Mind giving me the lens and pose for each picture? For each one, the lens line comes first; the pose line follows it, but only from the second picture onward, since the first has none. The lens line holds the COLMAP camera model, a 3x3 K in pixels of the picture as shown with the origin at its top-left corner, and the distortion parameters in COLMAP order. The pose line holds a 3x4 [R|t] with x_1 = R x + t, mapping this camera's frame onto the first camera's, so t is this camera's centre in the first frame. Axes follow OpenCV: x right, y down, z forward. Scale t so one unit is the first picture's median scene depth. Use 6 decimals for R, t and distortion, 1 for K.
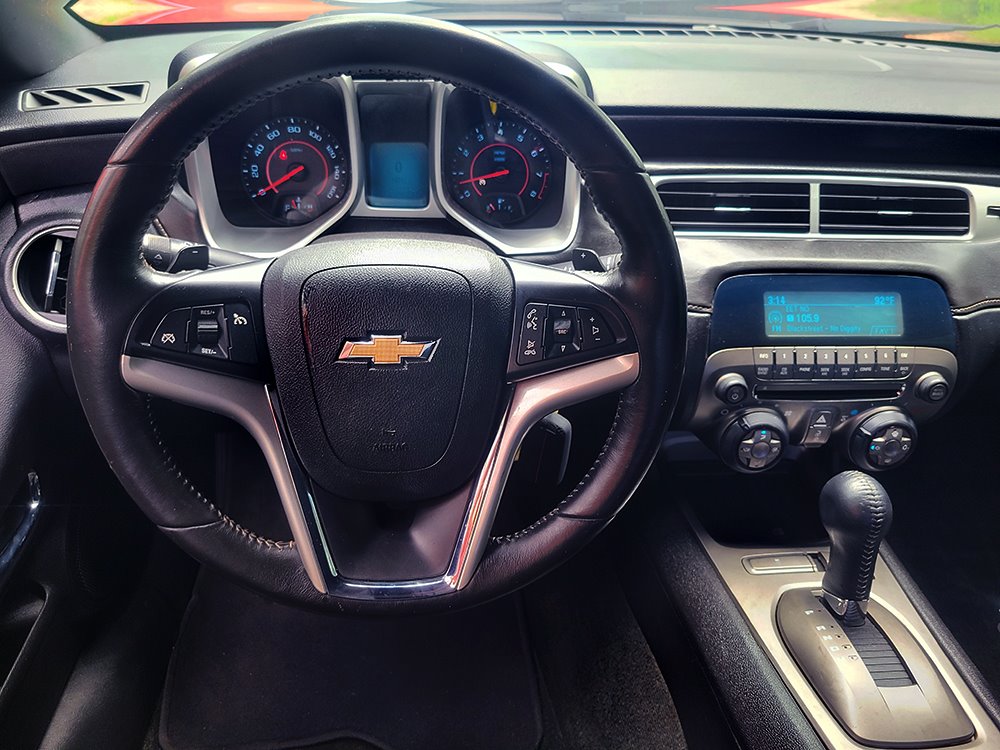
lens RADIAL K [[763.2, 0, 500.0], [0, 763.2, 375.0], [0, 0, 1]] dist [0.000703, -0.000542]
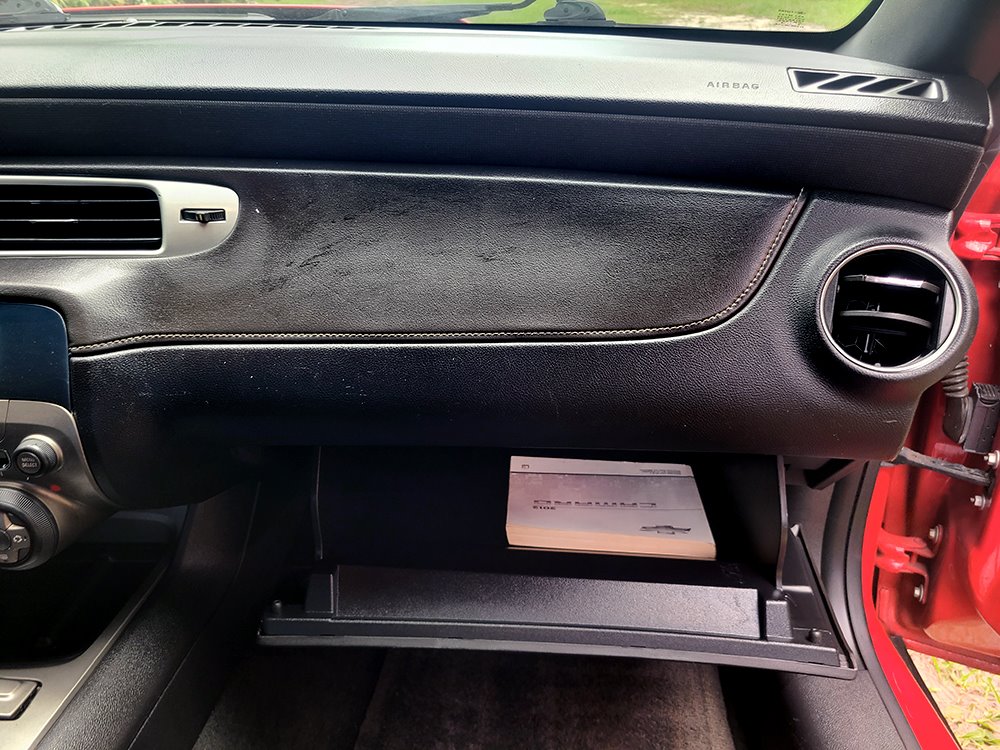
lens RADIAL K [[773.3, 0, 500.0], [0, 773.3, 375.0], [0, 0, 1]] dist [0.033191, -0.006800]
pose [[0.989793, -0.005517, -0.142407, 1.111903], [-0.004958, 0.997312, -0.073097, -0.009022], [0.142428, 0.073057, 0.987105, 0.334631]]
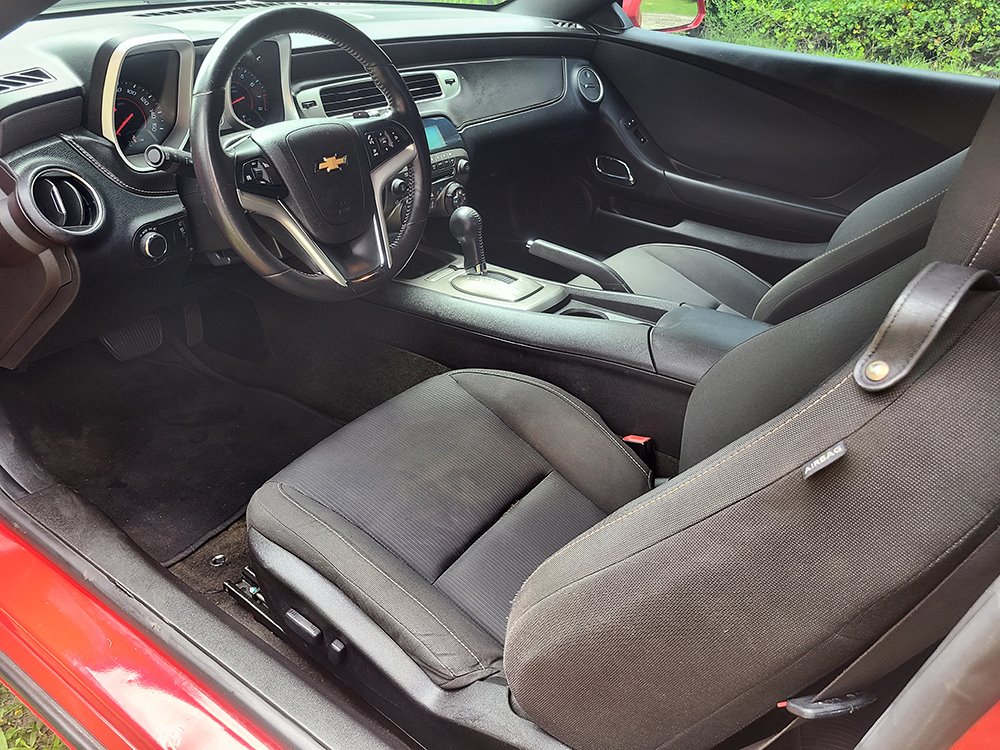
lens RADIAL K [[766.2, 0, 501.4], [0, 766.2, 378.7], [0, 0, 1]] dist [0.051518, -0.029410]
pose [[0.651800, -0.395032, 0.647384, -0.989320], [0.369064, 0.910952, 0.184279, 0.198768], [-0.662532, 0.118813, 0.739550, -0.583405]]
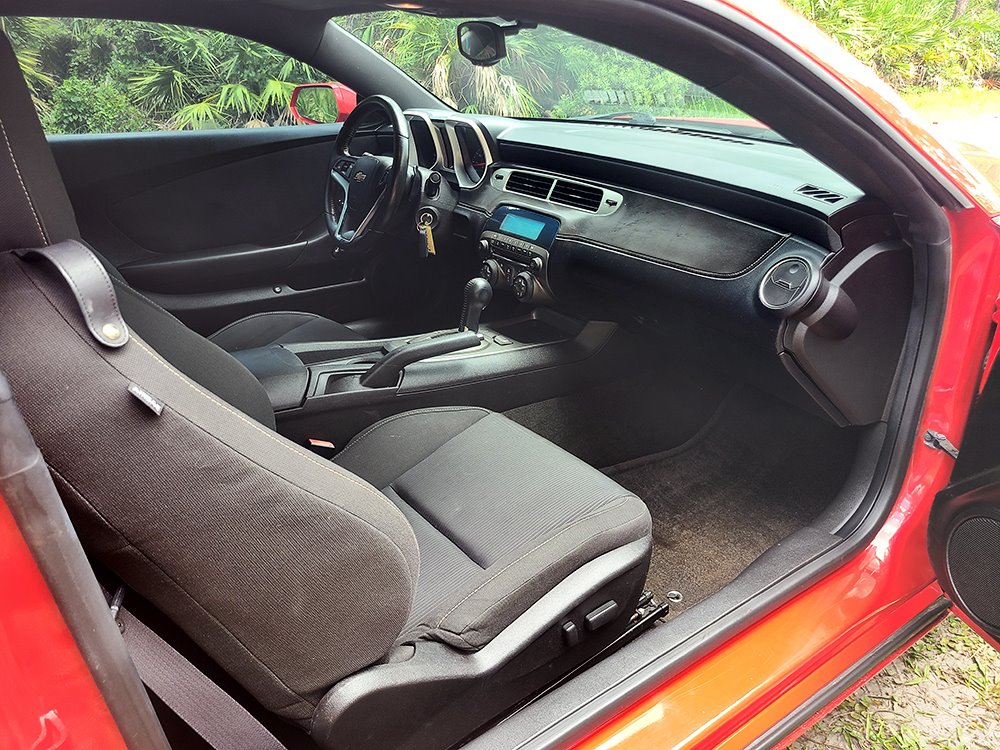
lens RADIAL K [[766.2, 0, 501.4], [0, 766.2, 378.7], [0, 0, 1]] dist [0.051518, -0.029410]
pose [[0.506149, 0.296962, -0.809708, 2.480703], [-0.439377, 0.896666, 0.054199, 0.244659], [0.742132, 0.328334, 0.584325, -0.296424]]
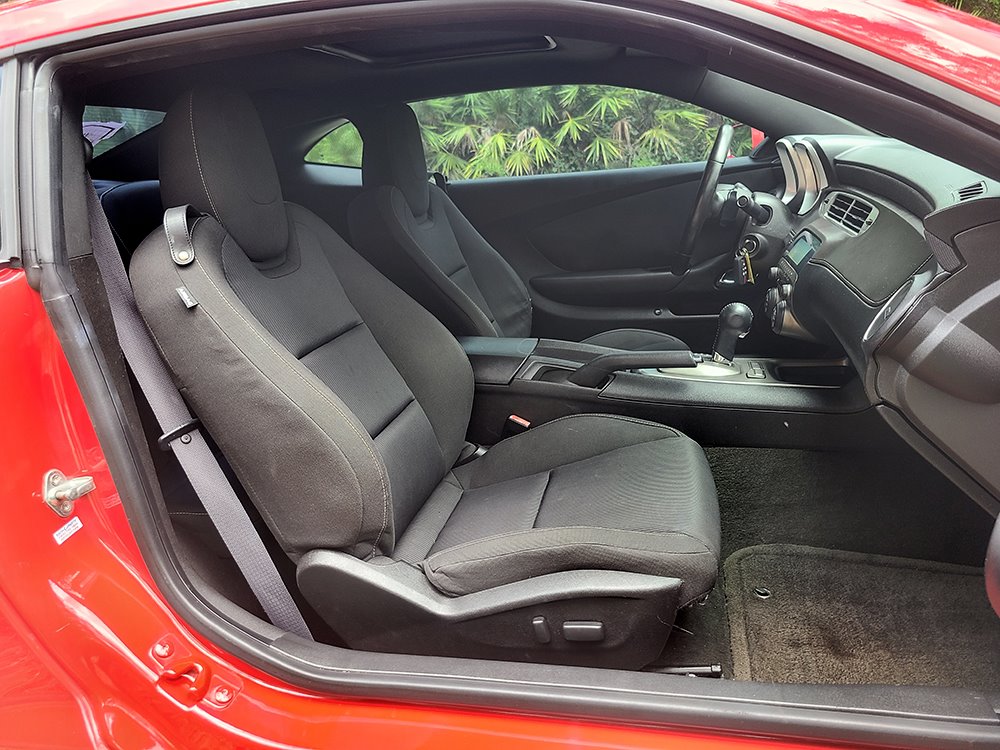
lens RADIAL K [[773.3, 0, 500.0], [0, 773.3, 375.0], [0, 0, 1]] dist [0.033191, -0.006800]
pose [[-0.353601, 0.236454, -0.905017, 2.765176], [-0.435016, 0.814958, 0.382890, -0.266408], [0.828086, 0.529088, -0.185309, 0.889271]]
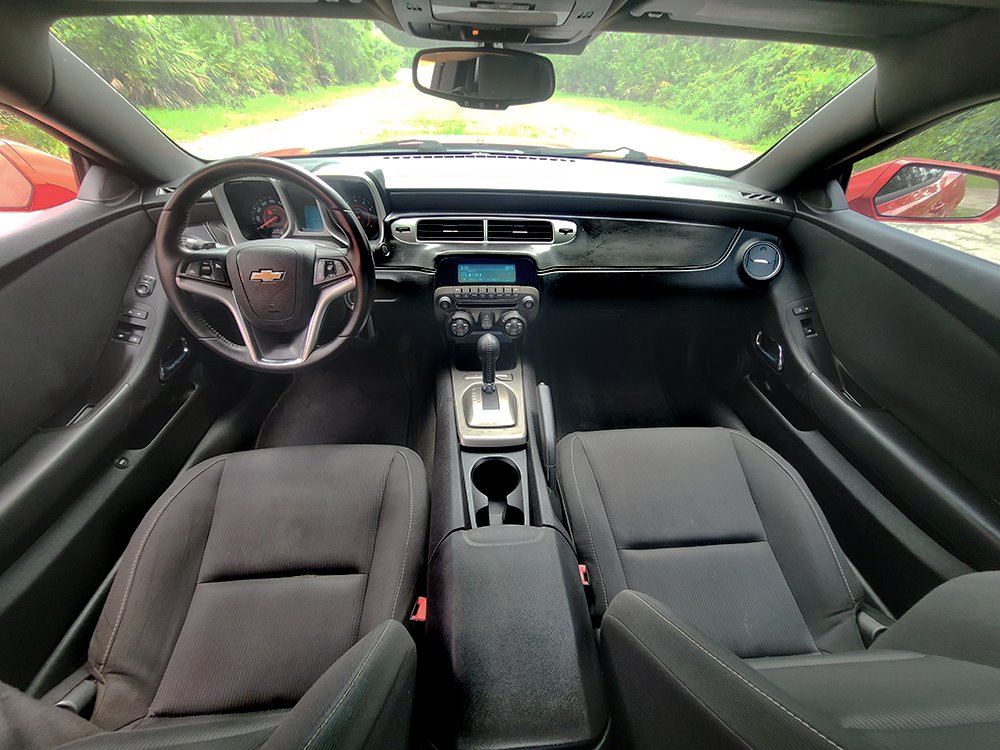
lens RADIAL K [[415.9, 0, 507.2], [0, 415.9, 377.0], [0, 0, 1]] dist [-0.002971, -0.000182]
pose [[0.999087, -0.000241, -0.042731, 0.560129], [0.003371, 0.997312, 0.073188, 0.160603], [0.042598, -0.073265, 0.996402, -0.382220]]
